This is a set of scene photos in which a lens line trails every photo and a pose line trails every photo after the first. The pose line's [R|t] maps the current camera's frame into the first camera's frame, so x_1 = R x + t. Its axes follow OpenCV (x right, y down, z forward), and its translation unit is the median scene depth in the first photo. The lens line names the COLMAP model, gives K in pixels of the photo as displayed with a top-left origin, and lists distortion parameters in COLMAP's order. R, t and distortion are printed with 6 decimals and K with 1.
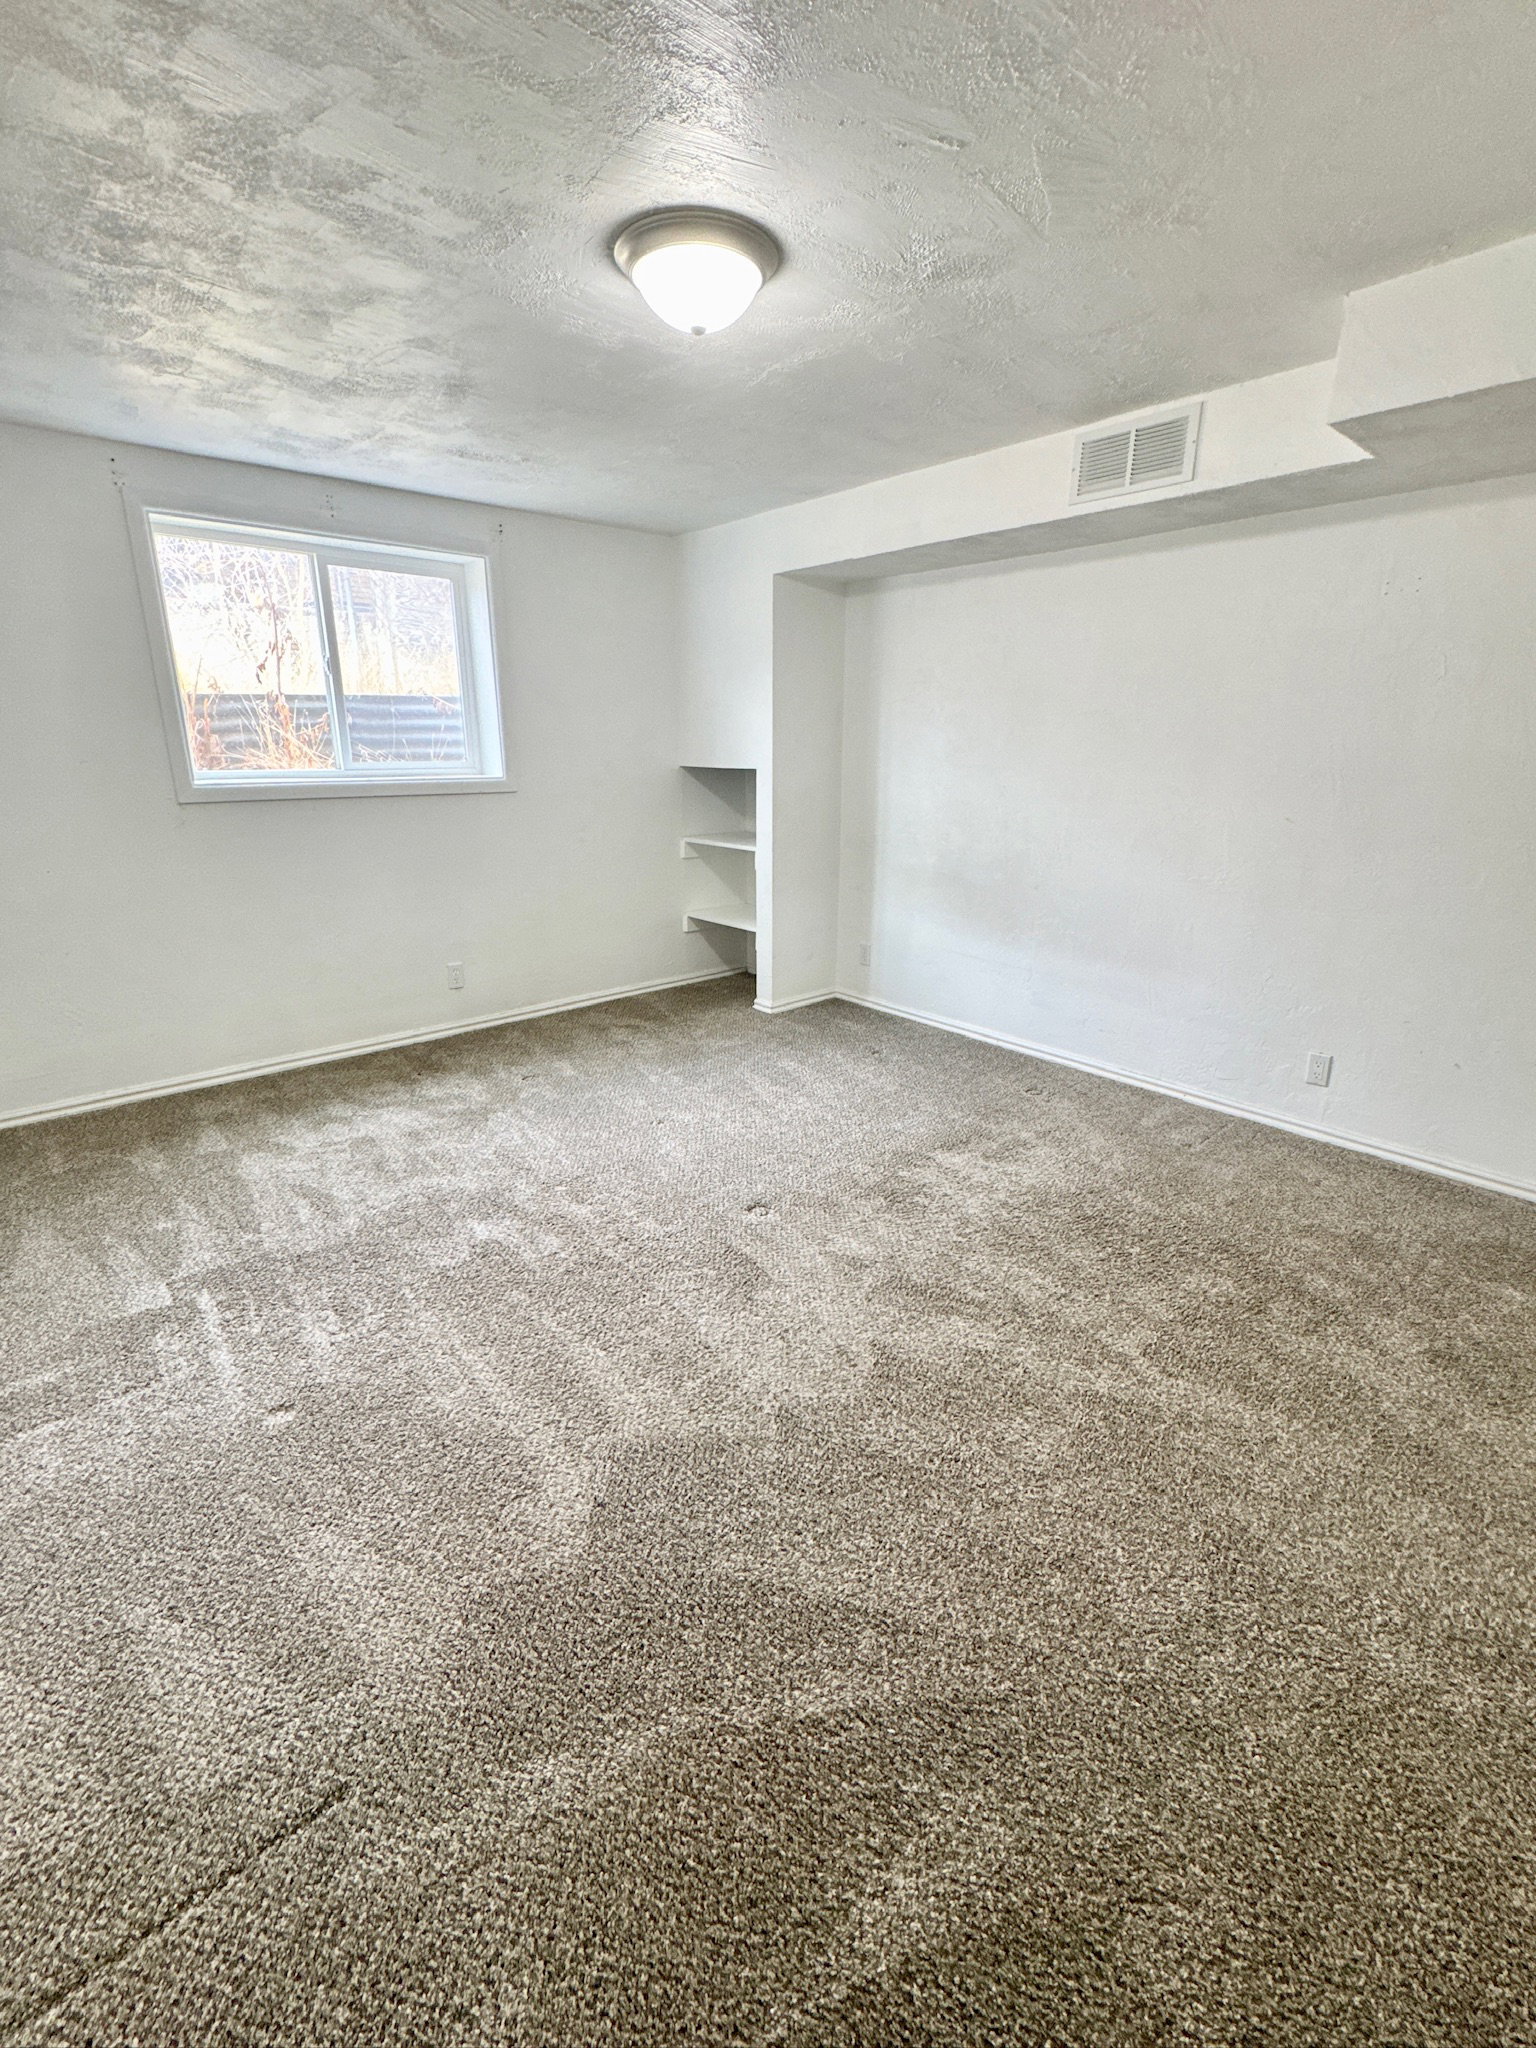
lens RADIAL K [[895.3, 0, 764.4], [0, 895.3, 1025.3], [0, 0, 1]] dist [-0.003338, 0.000580]
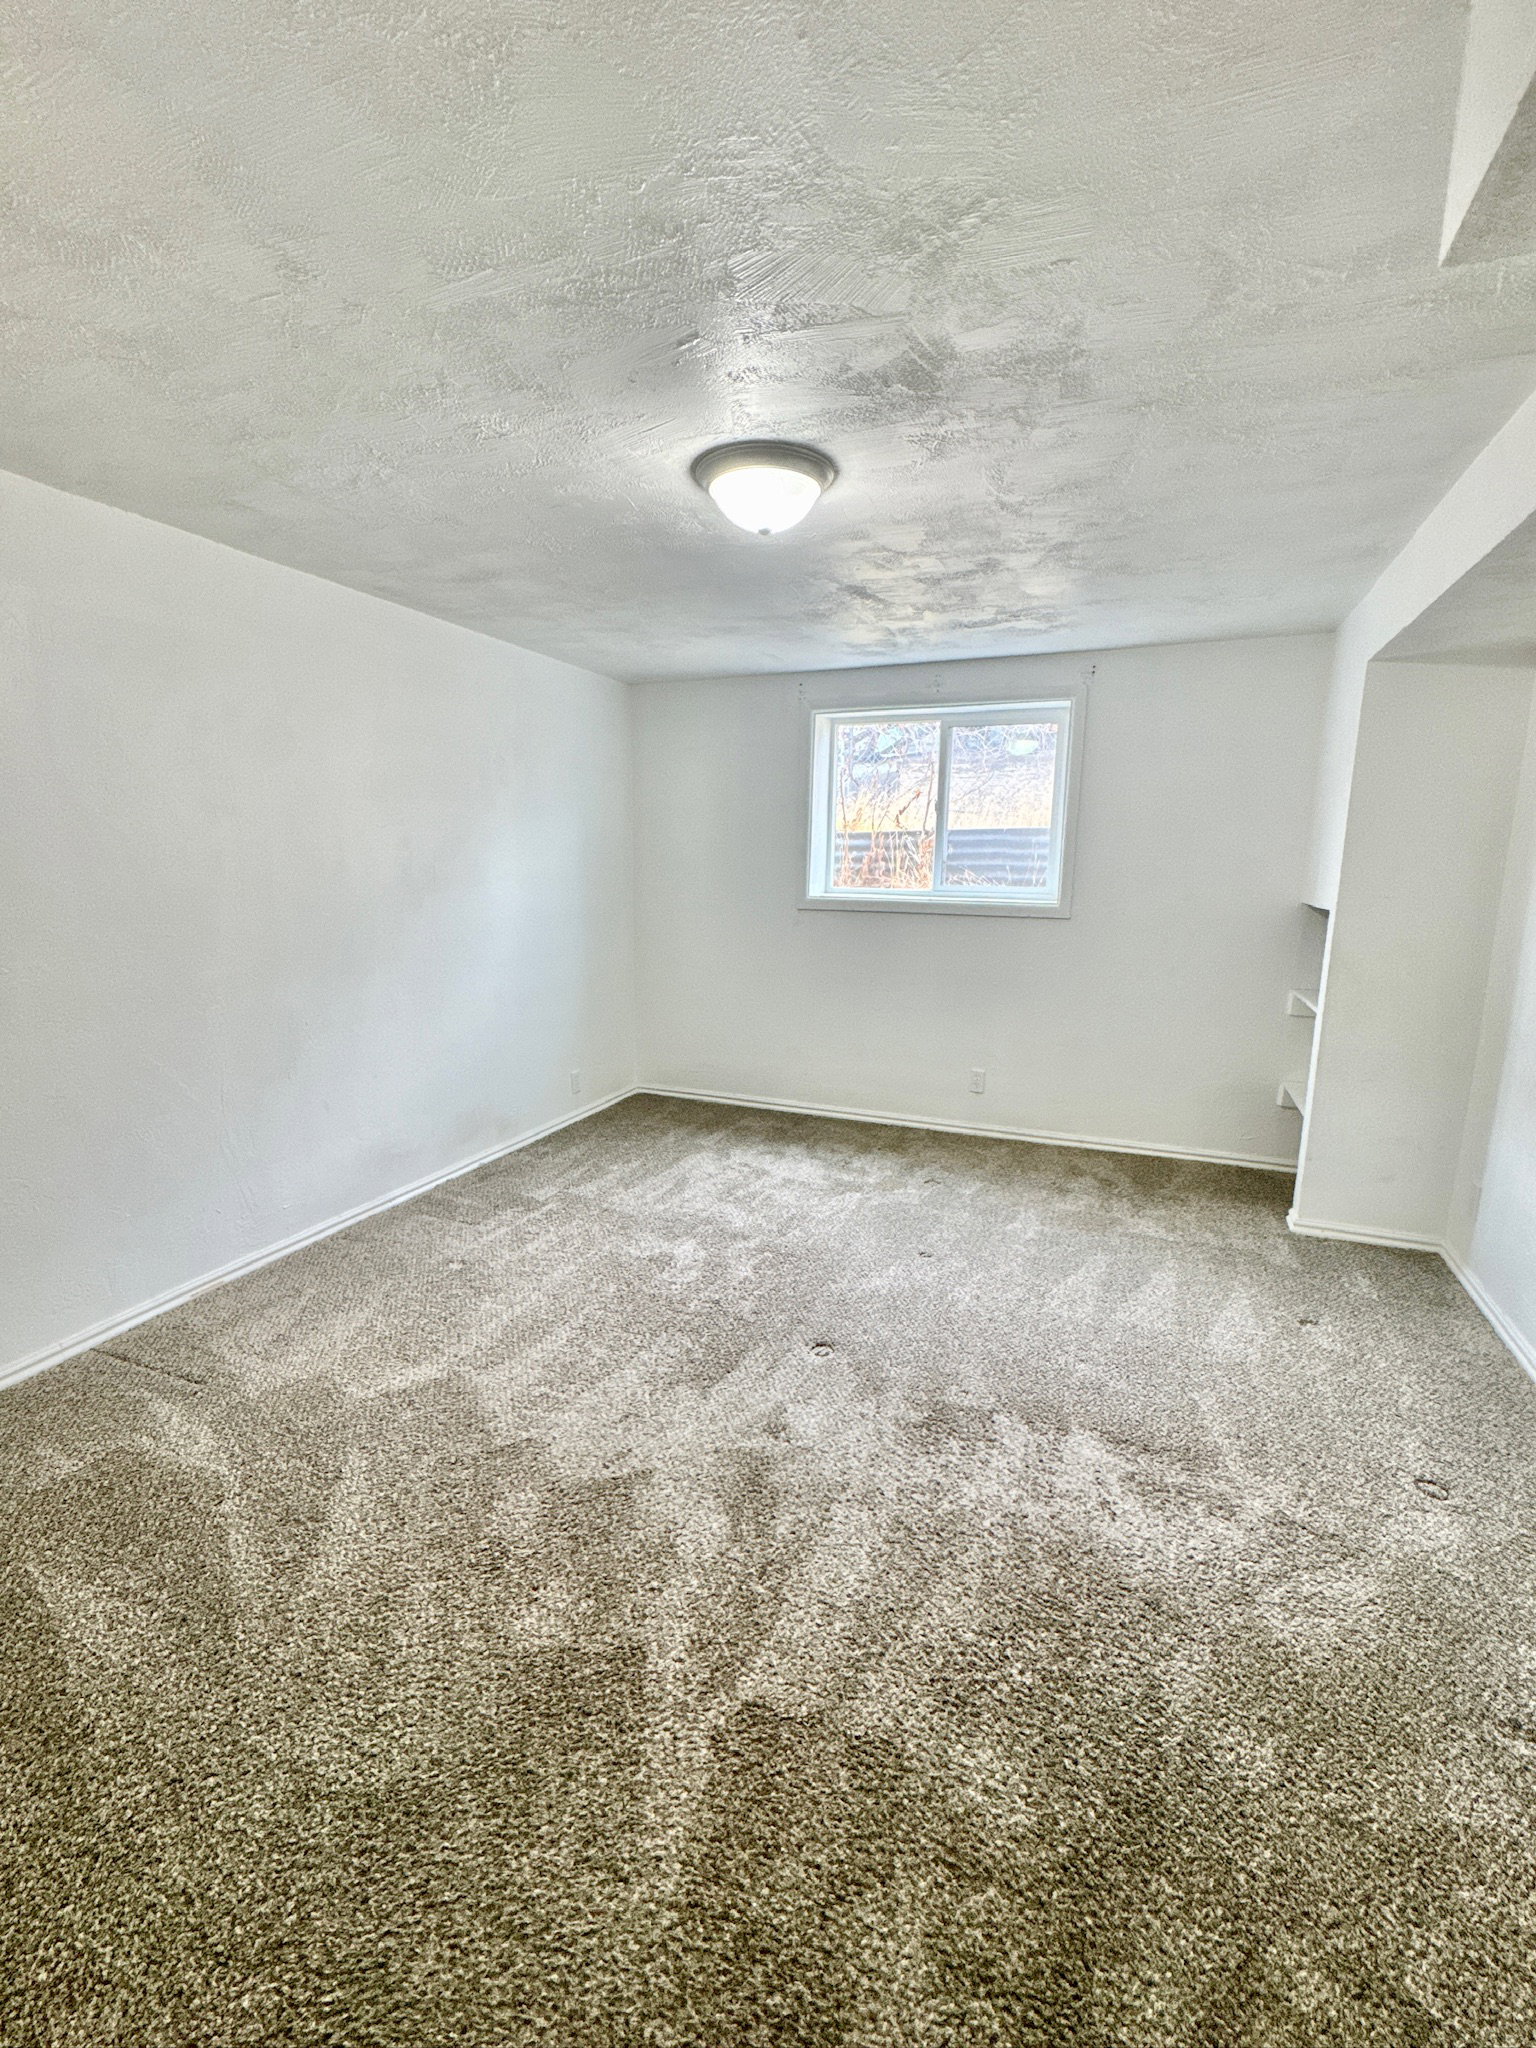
lens RADIAL K [[895.3, 0, 764.9], [0, 895.3, 1021.1], [0, 0, 1]] dist [-0.003338, 0.000580]
pose [[0.442302, 0.162925, -0.881944, 0.645847], [-0.280657, 0.959117, 0.036430, -0.124999], [0.851822, 0.231411, 0.469945, 0.363799]]
